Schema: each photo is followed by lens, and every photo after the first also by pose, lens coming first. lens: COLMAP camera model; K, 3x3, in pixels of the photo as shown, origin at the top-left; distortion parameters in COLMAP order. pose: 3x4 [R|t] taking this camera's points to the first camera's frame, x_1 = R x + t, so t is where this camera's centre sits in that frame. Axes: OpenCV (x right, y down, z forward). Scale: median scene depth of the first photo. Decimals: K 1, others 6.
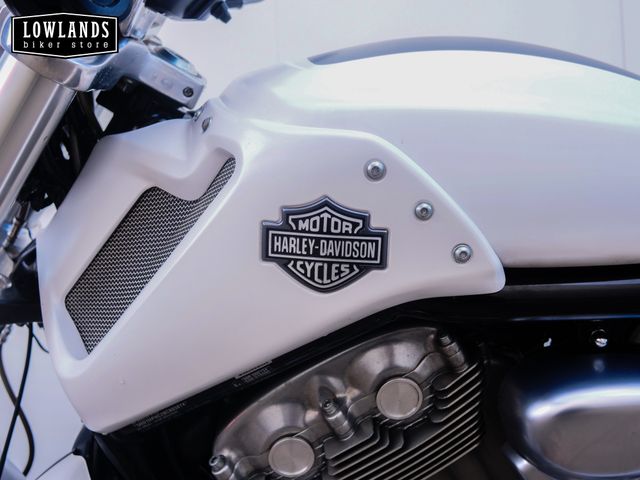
lens RADIAL K [[736.7, 0, 320.0], [0, 736.7, 240.0], [0, 0, 1]] dist [-0.009174, 0.004585]
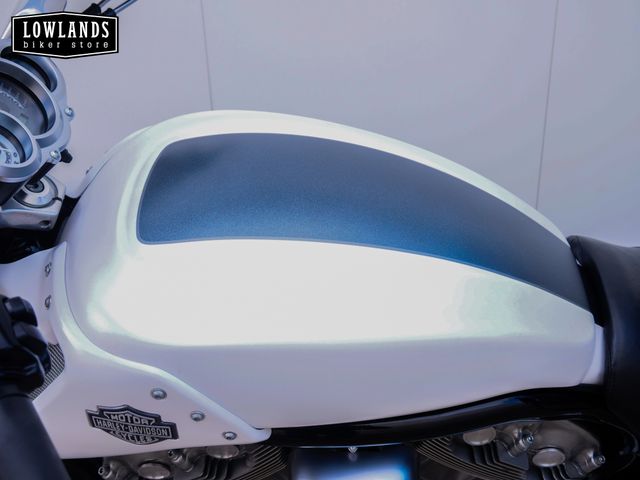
lens RADIAL K [[736.7, 0, 320.0], [0, 736.7, 240.0], [0, 0, 1]] dist [-0.009174, 0.004585]
pose [[0.998218, 0.030999, -0.050997, 0.377175], [-0.002417, 0.874812, 0.484456, -0.874767], [0.059630, -0.483469, 0.873328, -0.027526]]
